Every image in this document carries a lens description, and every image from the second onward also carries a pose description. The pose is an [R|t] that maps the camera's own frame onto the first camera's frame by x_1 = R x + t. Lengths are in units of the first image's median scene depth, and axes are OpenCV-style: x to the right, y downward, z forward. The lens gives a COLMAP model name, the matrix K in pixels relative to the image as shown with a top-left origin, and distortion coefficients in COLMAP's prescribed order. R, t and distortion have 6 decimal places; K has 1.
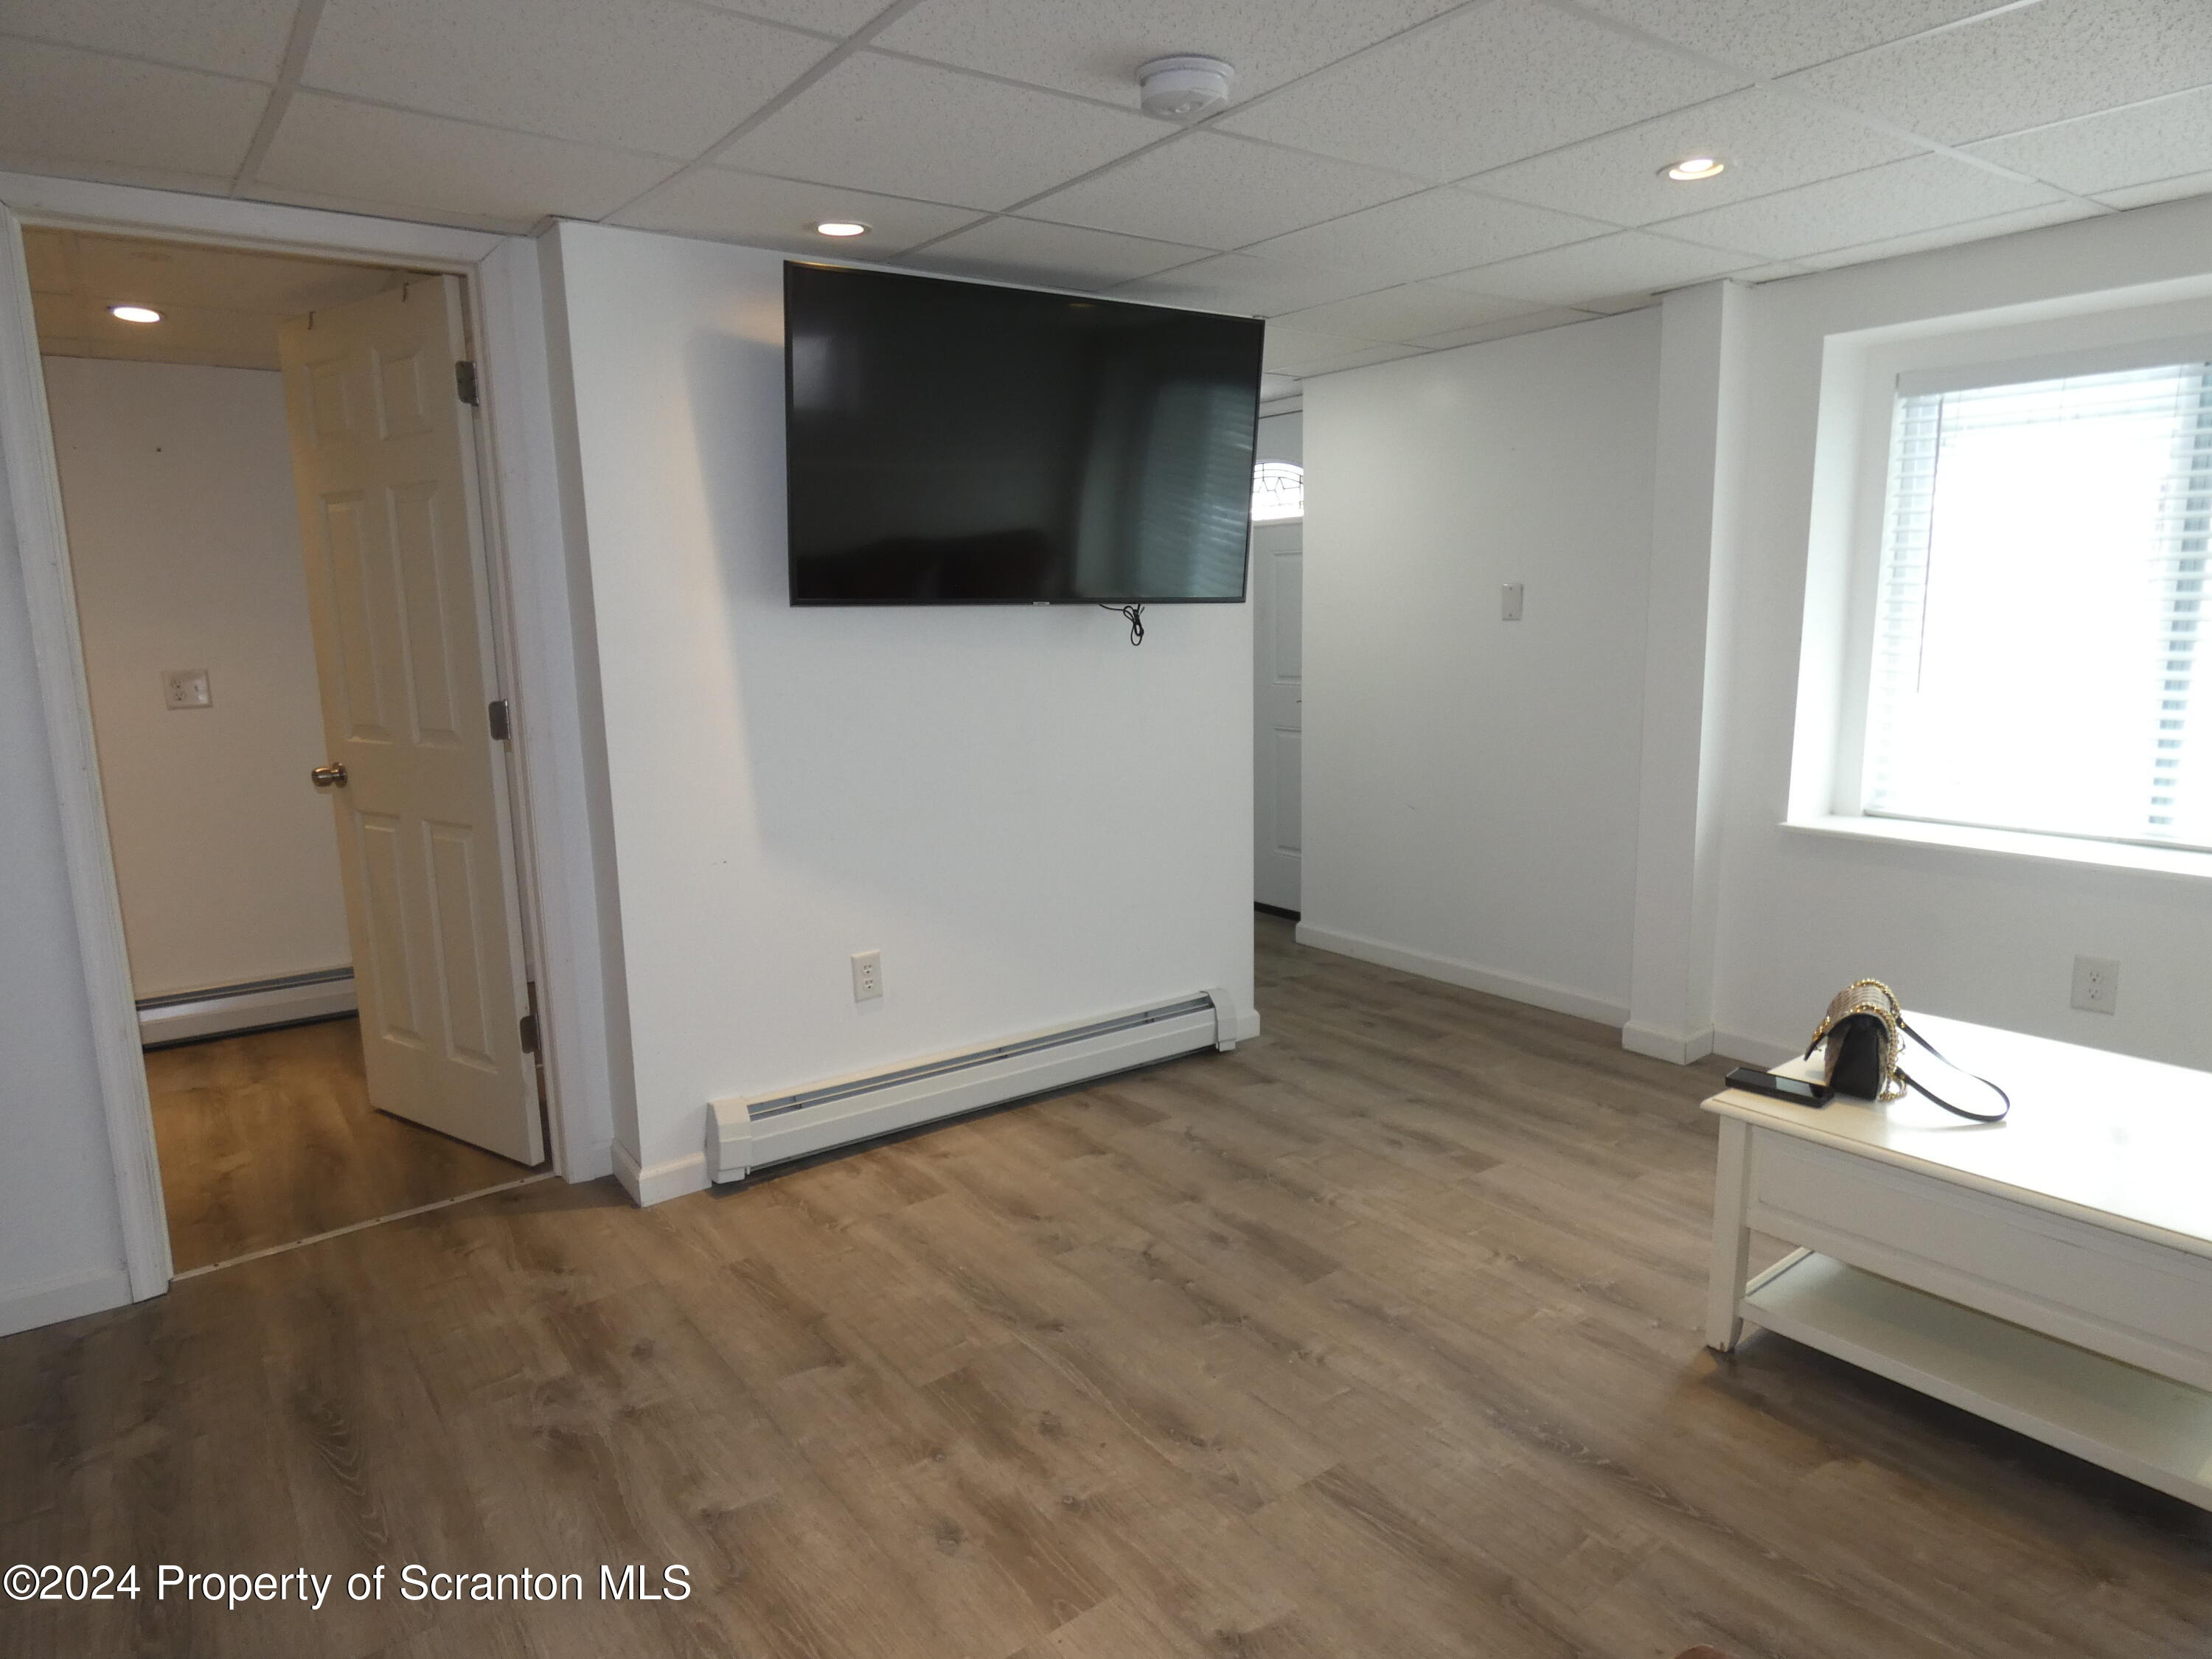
lens RADIAL K [[1330.9, 0, 1098.3], [0, 1330.9, 838.8], [0, 0, 1]] dist [0.002160, -0.003769]
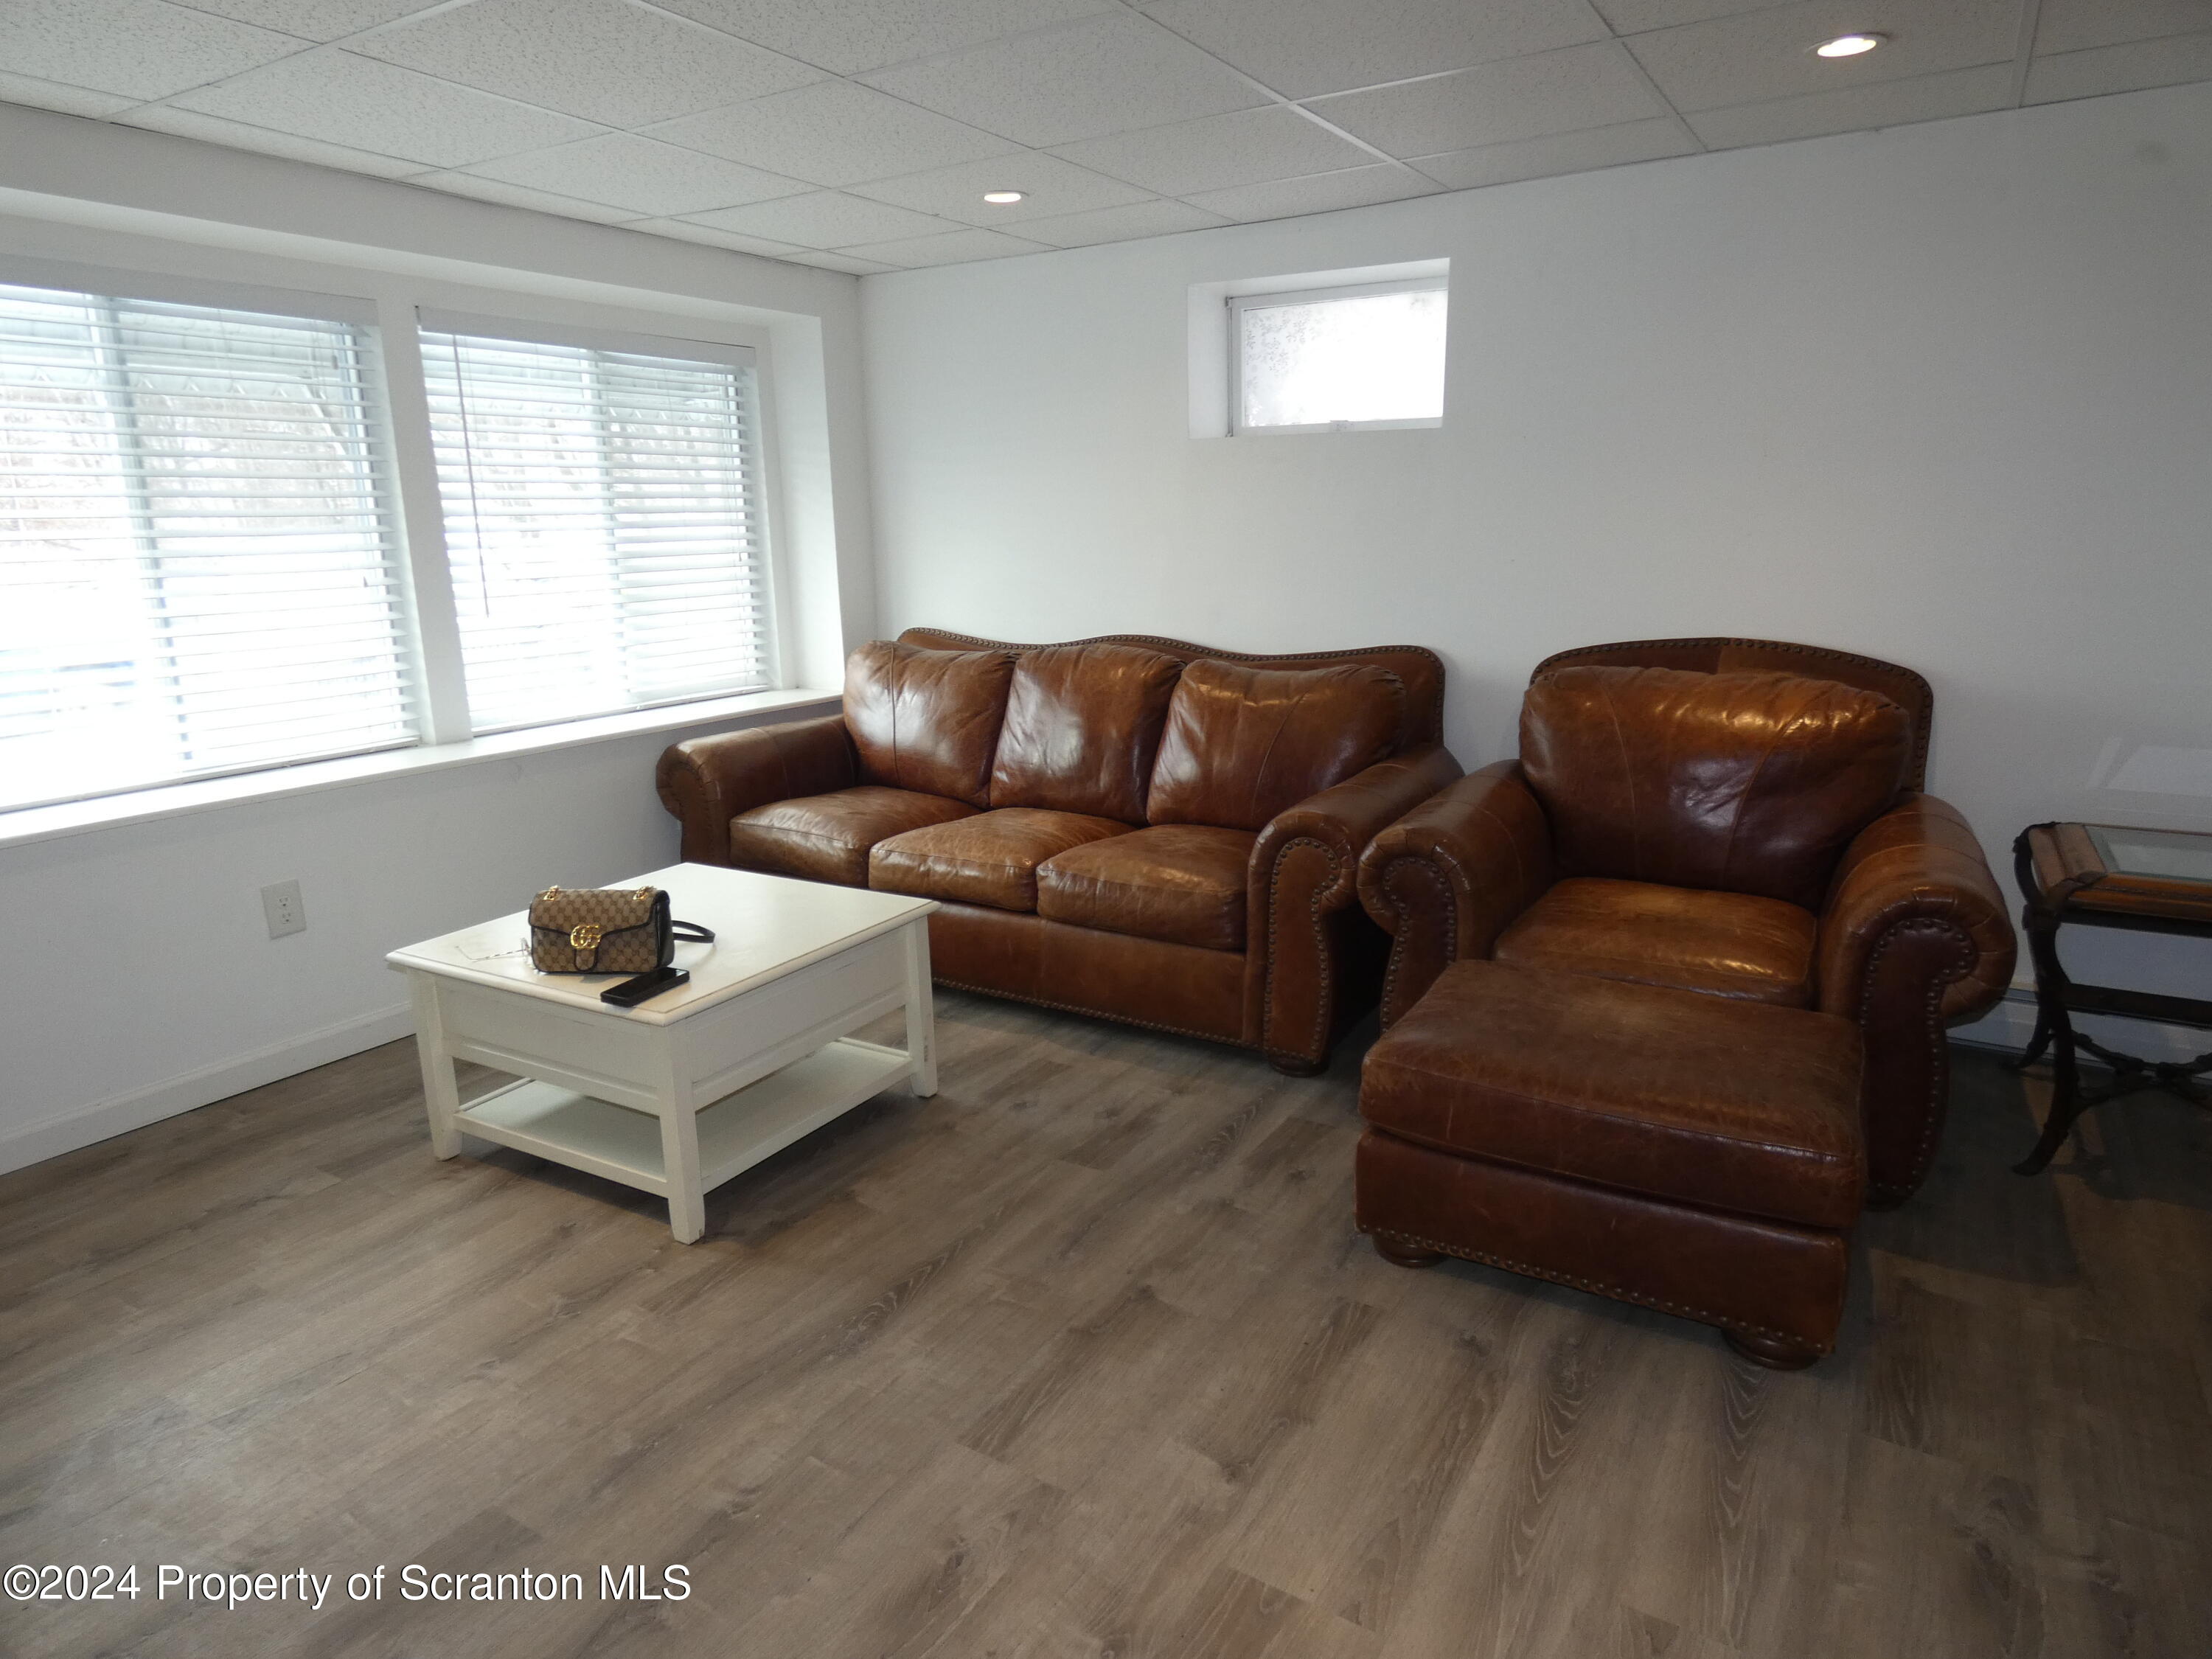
lens RADIAL K [[1330.9, 0, 1110.9], [0, 1330.9, 824.7], [0, 0, 1]] dist [0.002160, -0.003769]
pose [[-0.378526, -0.183571, 0.907204, -0.633903], [0.187040, 0.944745, 0.269209, -0.167674], [-0.906496, 0.271586, -0.323275, 1.111391]]
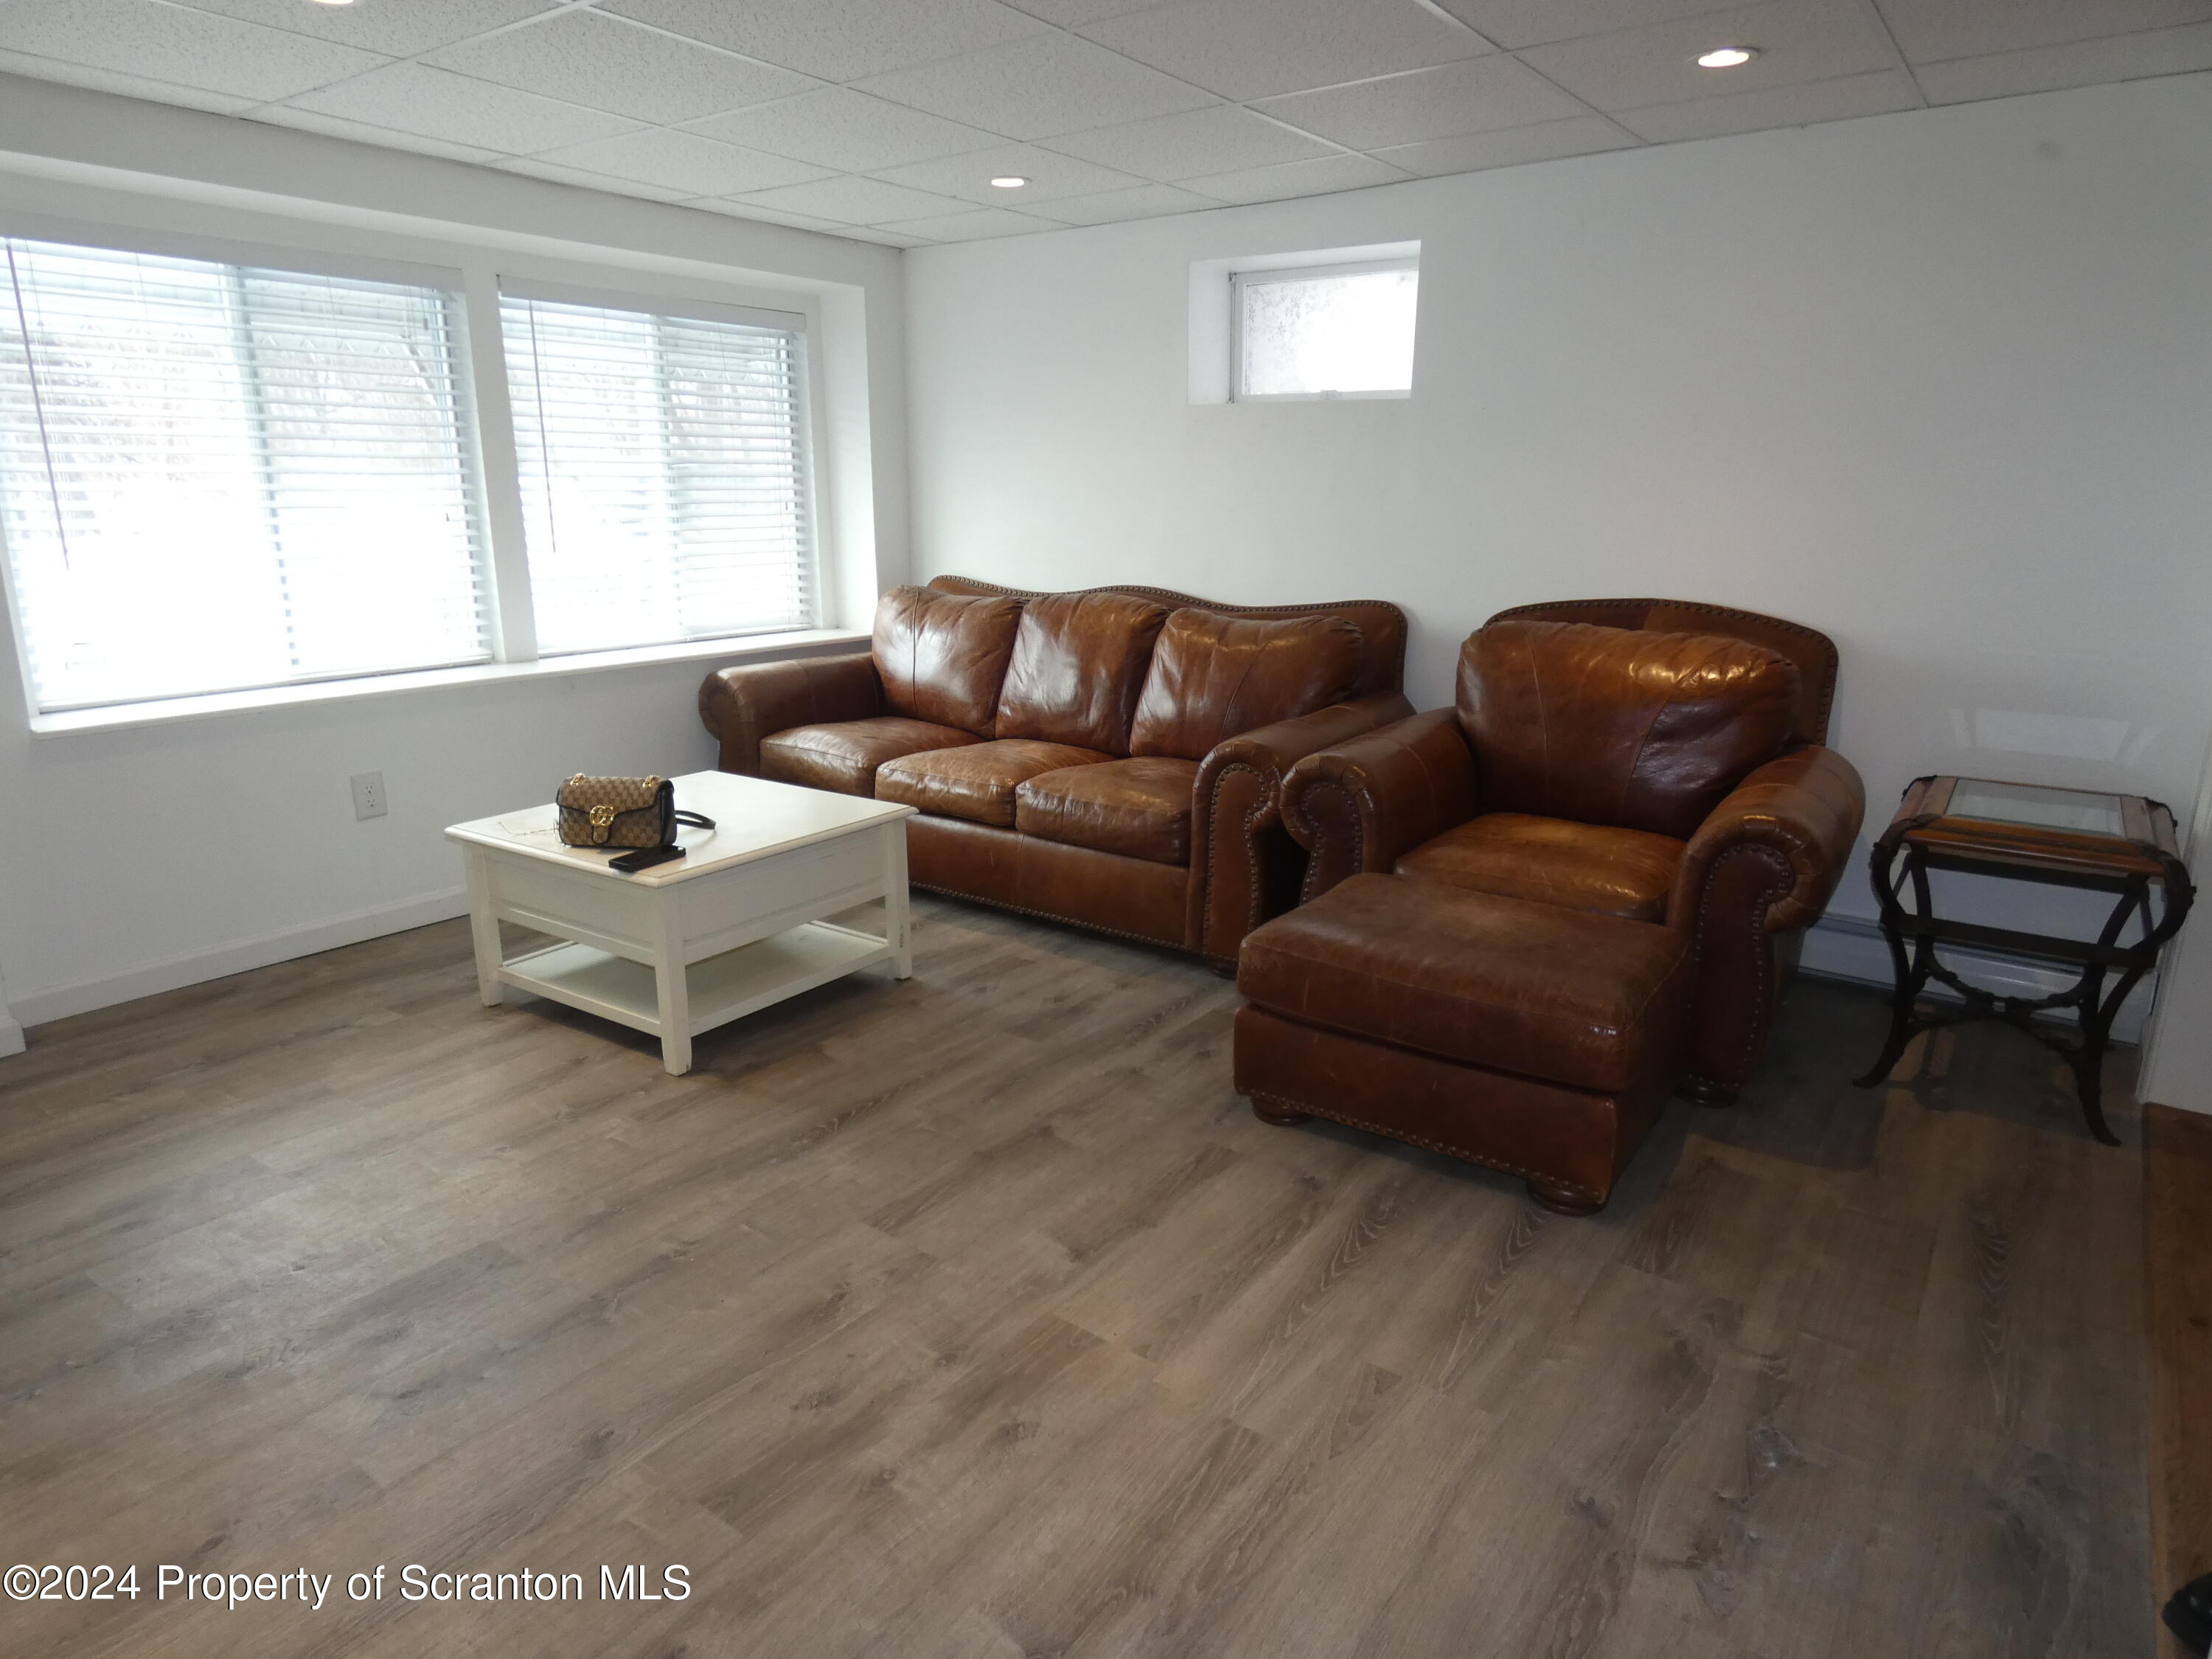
lens RADIAL K [[1330.9, 0, 1112.5], [0, 1330.9, 826.5], [0, 0, 1]] dist [0.002160, -0.003769]
pose [[-0.305441, -0.219515, 0.926563, -0.883423], [0.169182, 0.945072, 0.279671, -0.132823], [-0.937061, 0.242181, -0.251526, 1.026712]]
